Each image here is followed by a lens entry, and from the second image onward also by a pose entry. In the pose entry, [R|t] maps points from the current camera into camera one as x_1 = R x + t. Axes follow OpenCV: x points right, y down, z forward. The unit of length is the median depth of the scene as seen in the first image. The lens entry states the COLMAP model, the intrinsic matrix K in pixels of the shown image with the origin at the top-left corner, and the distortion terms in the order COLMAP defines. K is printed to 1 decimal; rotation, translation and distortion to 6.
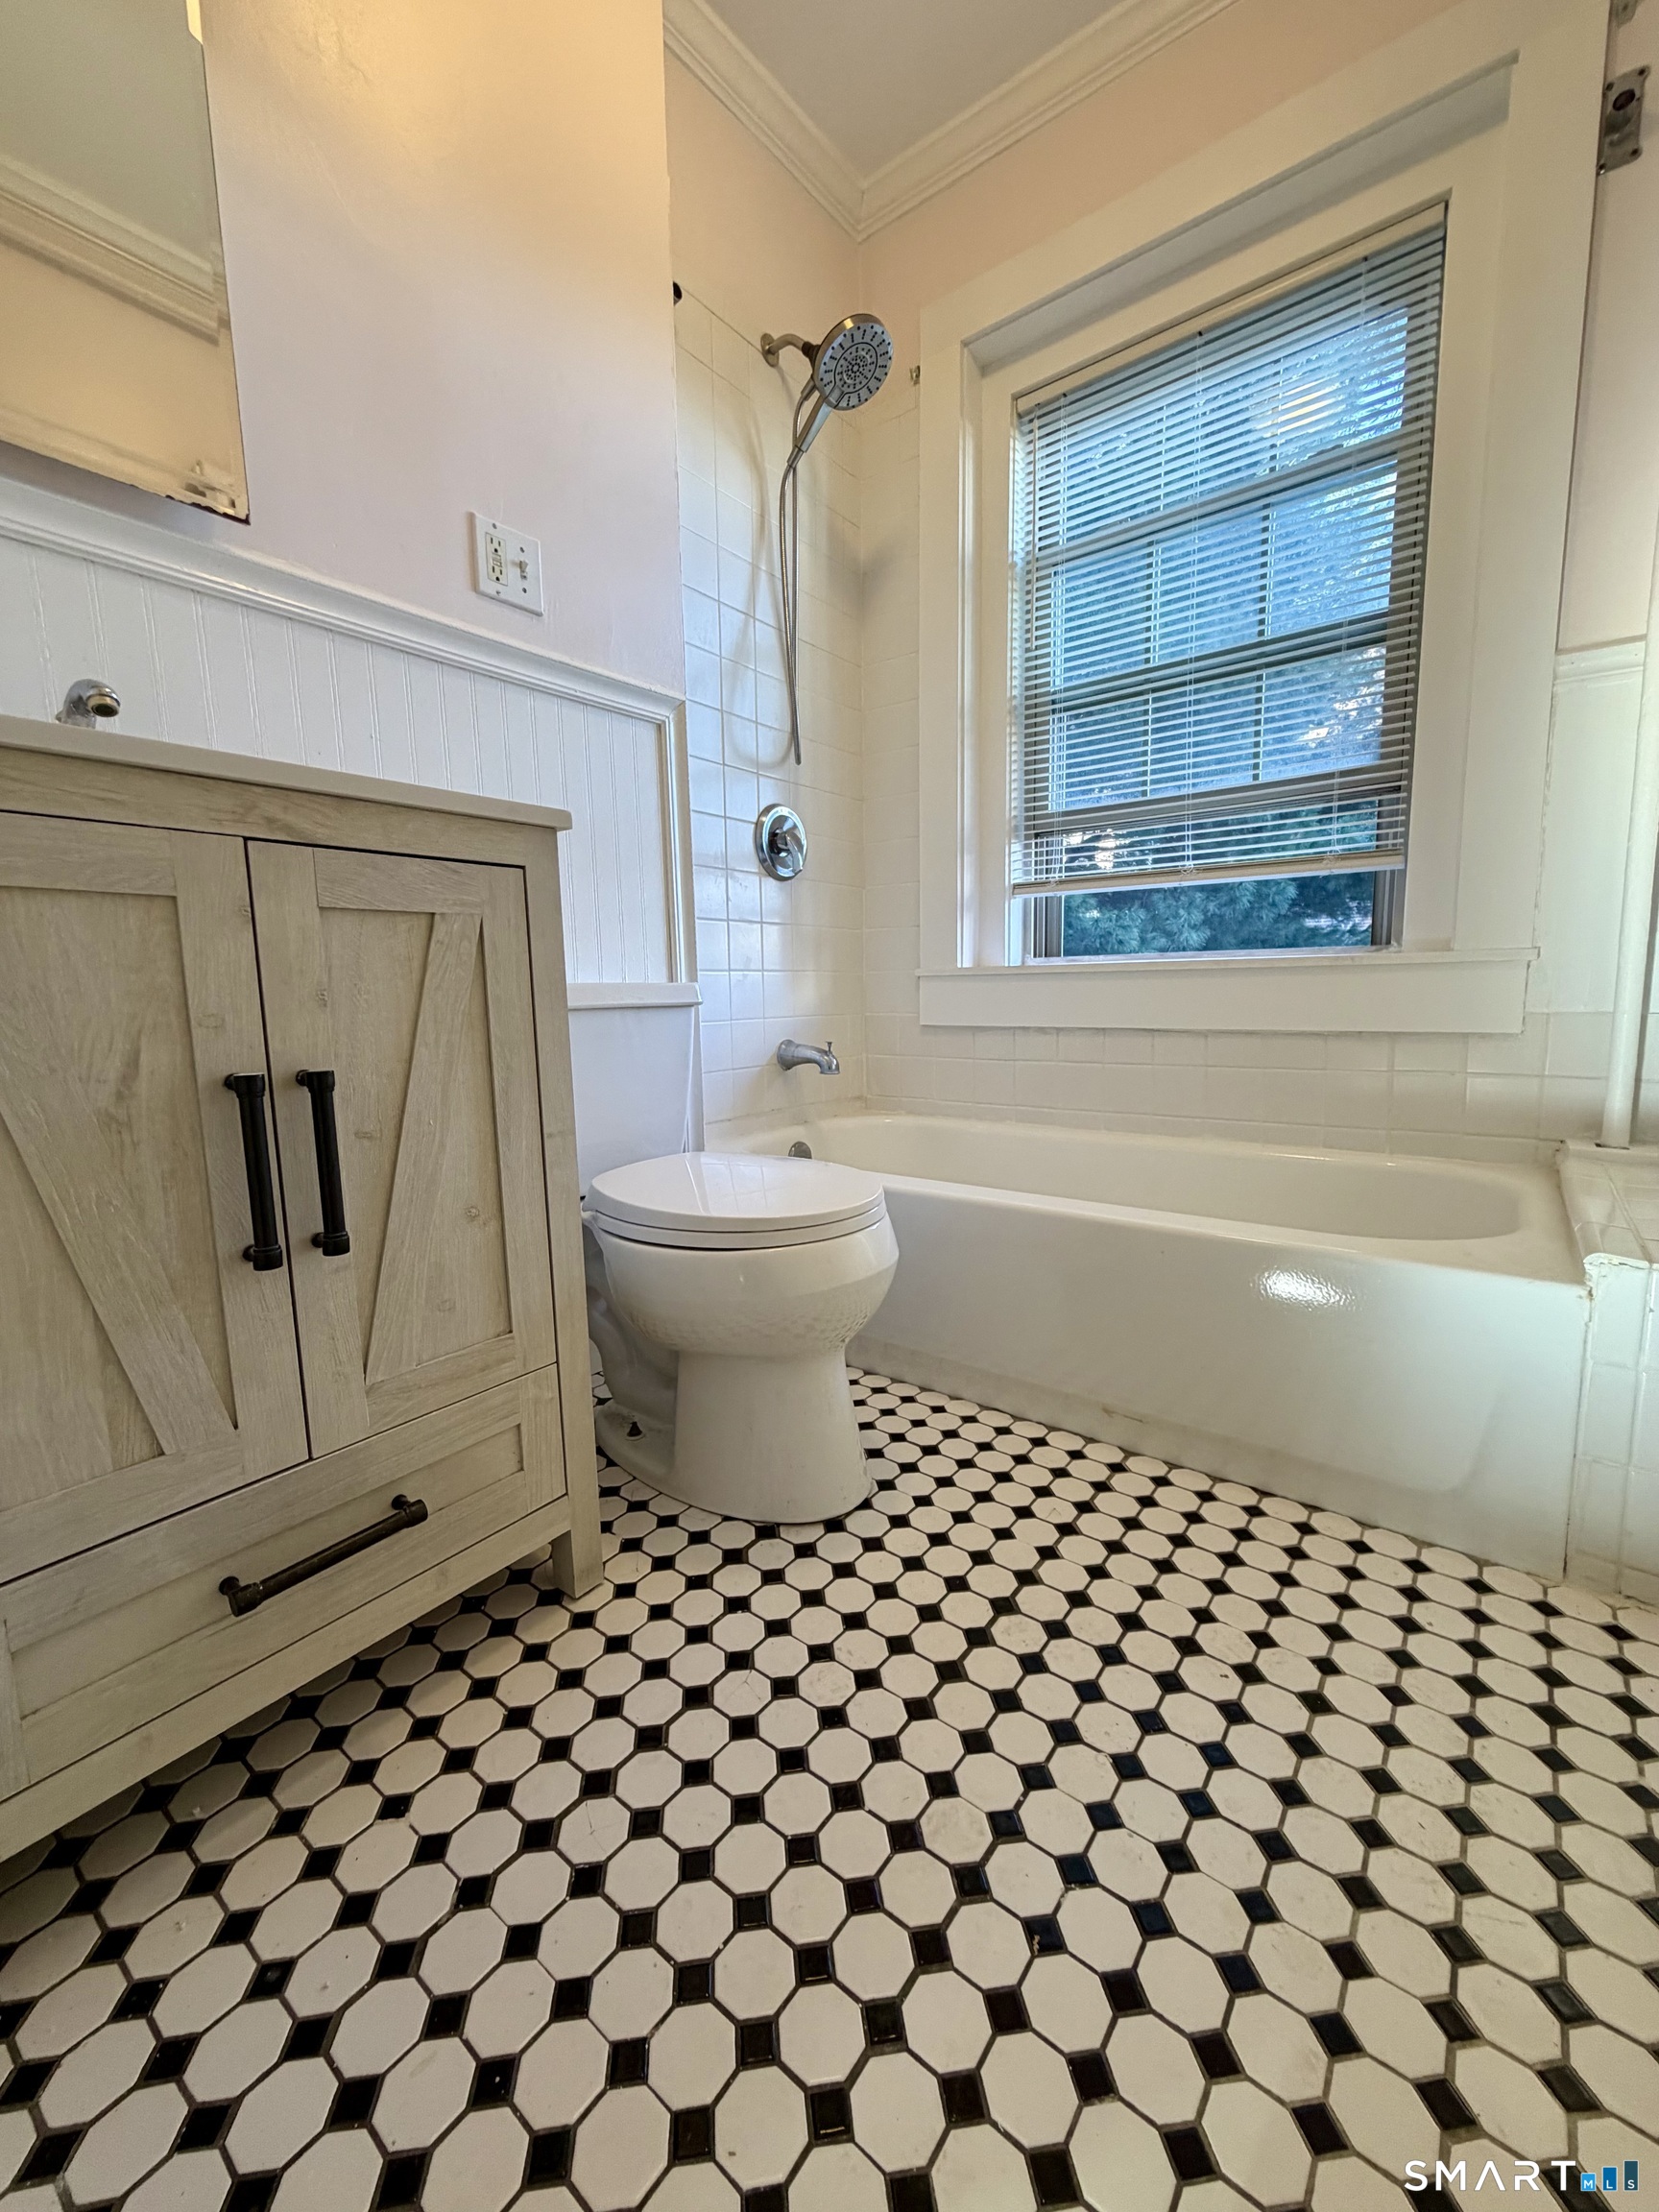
lens RADIAL K [[880.6, 0, 828.9], [0, 880.6, 1103.2], [0, 0, 1]] dist [0.001103, 0.000563]
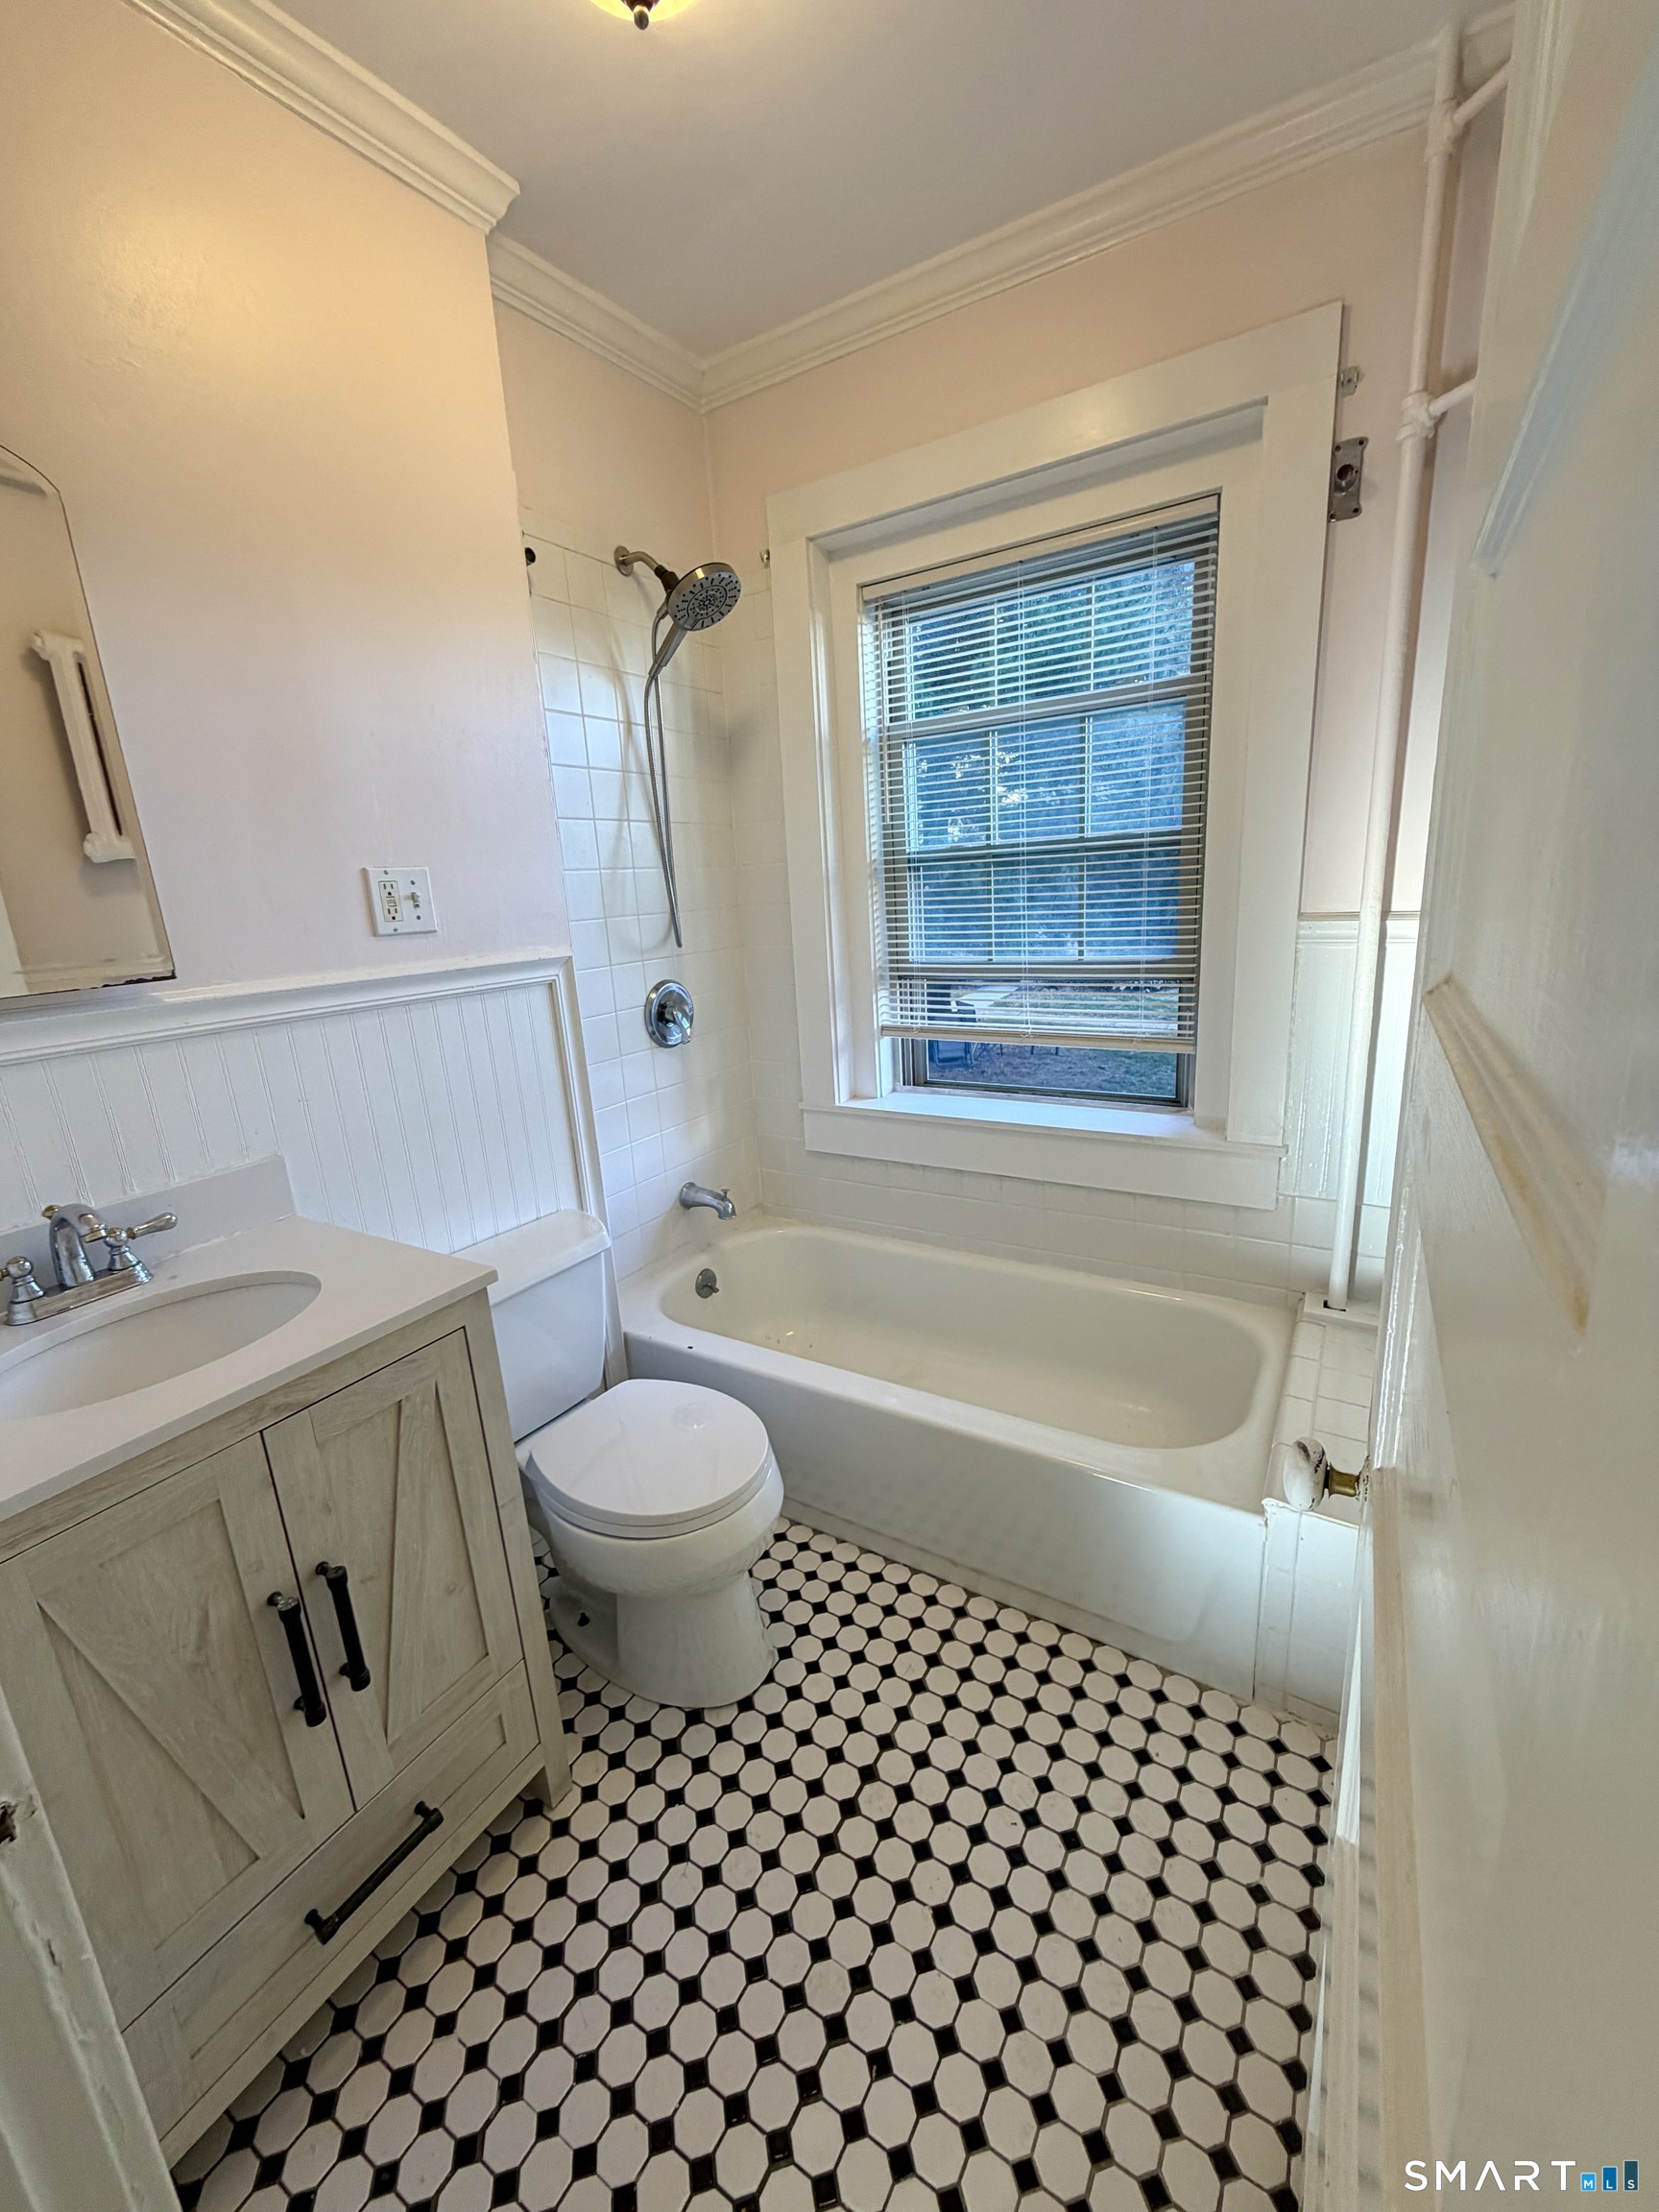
lens RADIAL K [[880.6, 0, 828.0], [0, 880.6, 1105.1], [0, 0, 1]] dist [0.001103, 0.000563]
pose [[0.993758, -0.062595, 0.092342, 0.060542], [0.051651, 0.991848, 0.116488, -0.534080], [-0.098881, -0.110991, 0.988890, -0.210804]]
